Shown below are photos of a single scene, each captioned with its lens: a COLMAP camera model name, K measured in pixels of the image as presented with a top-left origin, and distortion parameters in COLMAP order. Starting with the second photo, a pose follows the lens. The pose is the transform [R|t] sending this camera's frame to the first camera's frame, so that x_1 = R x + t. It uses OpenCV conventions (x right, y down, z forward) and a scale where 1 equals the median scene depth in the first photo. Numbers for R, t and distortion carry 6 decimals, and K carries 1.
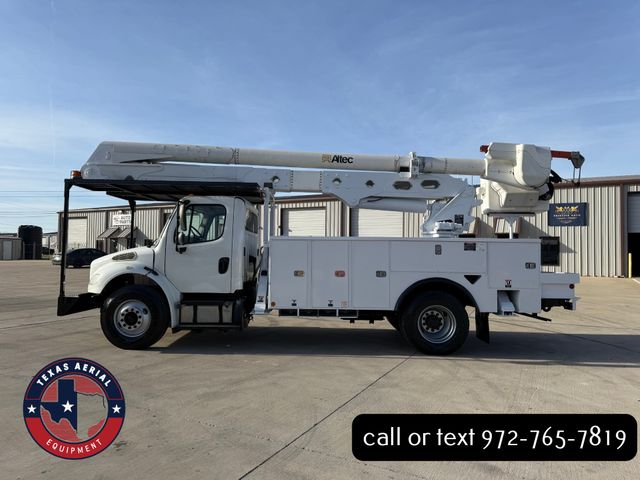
lens RADIAL K [[444.1, 0, 320.0], [0, 444.1, 240.0], [0, 0, 1]] dist [0.091057, -0.122575]
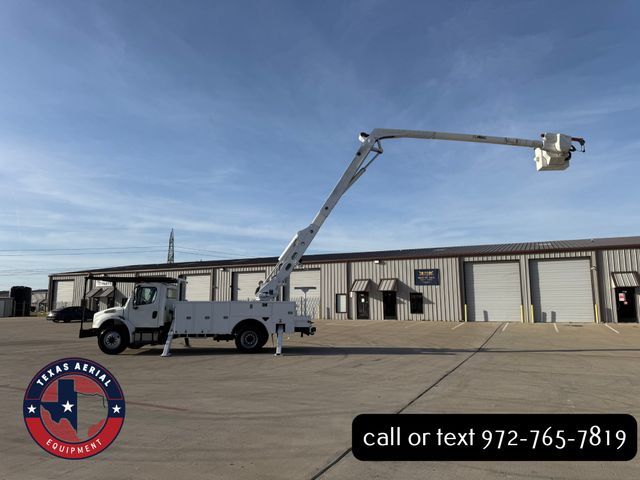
lens RADIAL K [[444.1, 0, 320.0], [0, 444.1, 240.0], [0, 0, 1]] dist [0.091057, -0.122575]
pose [[0.999265, -0.008972, 0.037264, 0.510164], [0.013270, 0.993074, -0.116739, -0.039627], [-0.035959, 0.117148, 0.992463, -1.258161]]
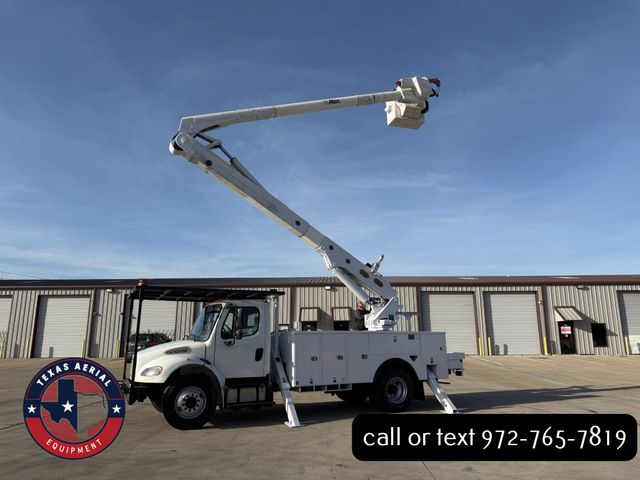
lens RADIAL K [[444.1, 0, 320.0], [0, 444.1, 240.0], [0, 0, 1]] dist [0.091057, -0.122575]
pose [[0.894288, 0.079819, 0.440316, -0.639642], [0.002257, 0.983147, -0.182804, -0.032743], [-0.447487, 0.164473, 0.879036, -0.282300]]
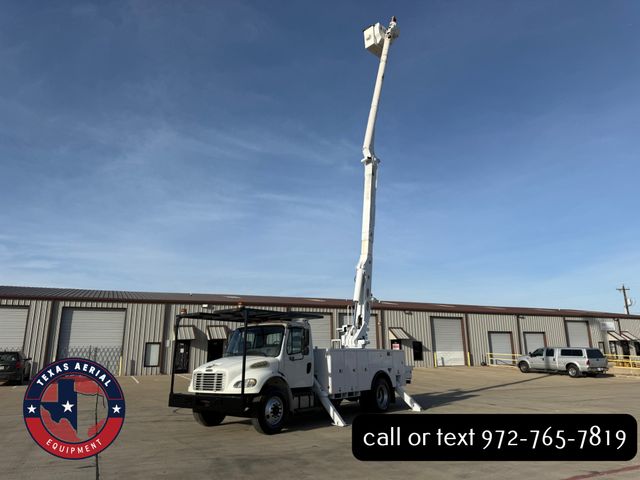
lens RADIAL K [[448.2, 0, 320.0], [0, 448.2, 240.0], [0, 0, 1]] dist [0.104397, -0.134445]
pose [[0.603216, 0.175890, 0.777942, -1.456825], [-0.005232, 0.976232, -0.216667, -0.039792], [-0.797561, 0.126627, 0.589799, -0.025223]]
